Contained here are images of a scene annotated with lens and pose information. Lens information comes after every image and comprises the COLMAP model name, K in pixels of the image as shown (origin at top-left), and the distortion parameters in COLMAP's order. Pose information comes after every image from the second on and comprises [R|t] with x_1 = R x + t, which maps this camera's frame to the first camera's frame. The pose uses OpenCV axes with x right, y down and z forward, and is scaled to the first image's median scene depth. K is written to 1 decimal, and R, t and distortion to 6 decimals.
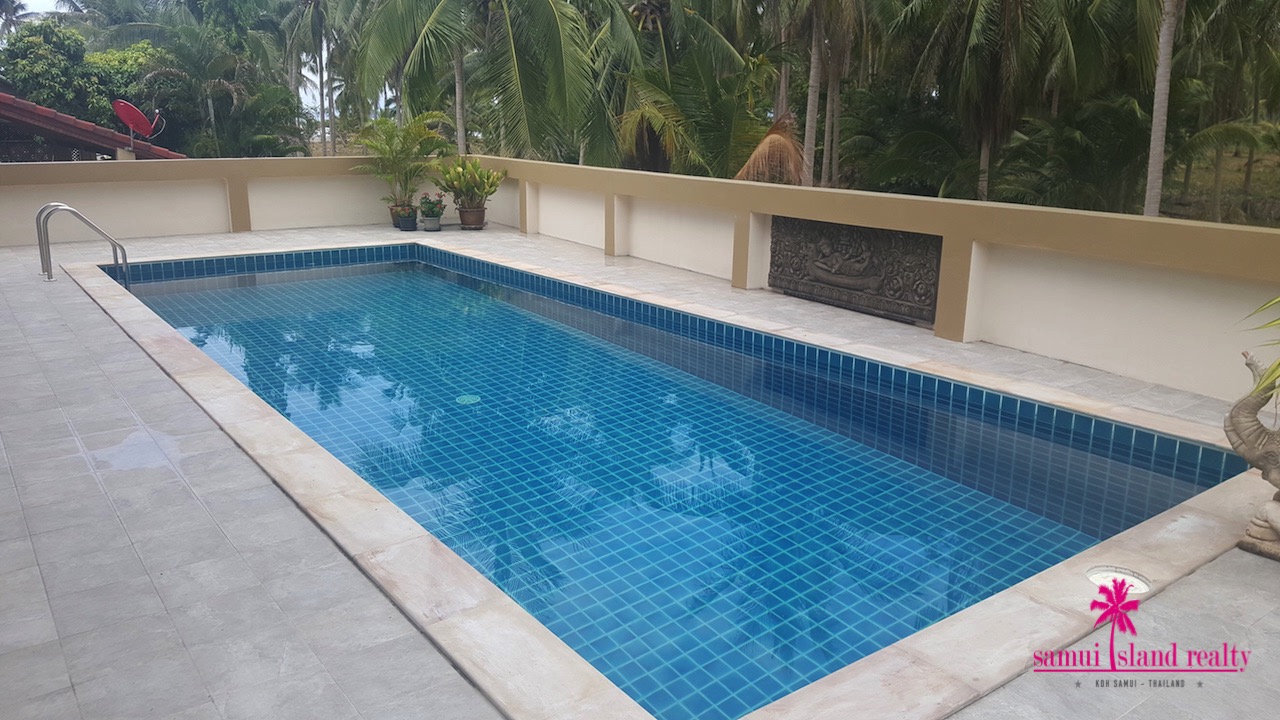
lens RADIAL K [[942.0, 0, 638.4], [0, 942.0, 360.5], [0, 0, 1]] dist [0.050479, -0.017816]
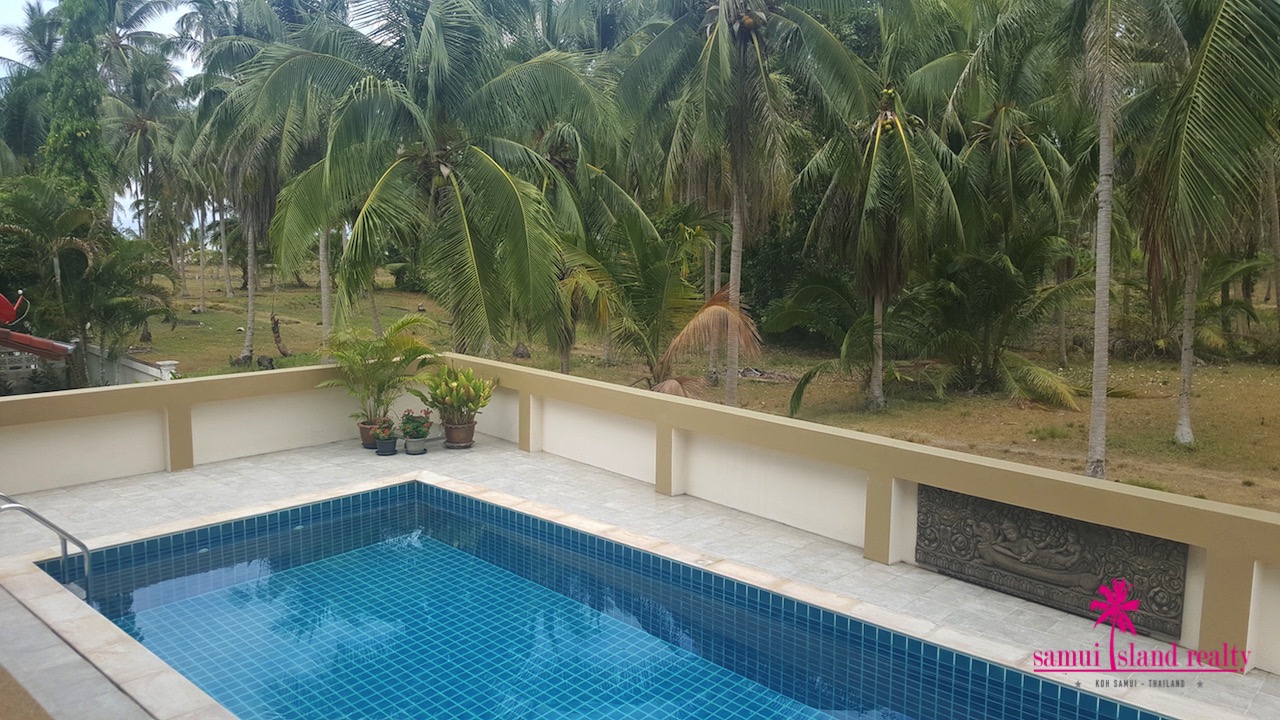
lens RADIAL K [[942.0, 0, 640.8], [0, 942.0, 356.4], [0, 0, 1]] dist [0.050479, -0.017816]
pose [[0.980839, -0.018887, 0.193904, -0.175919], [0.041911, 0.992442, -0.115335, -0.111930], [-0.190260, 0.121252, 0.974217, 0.109481]]
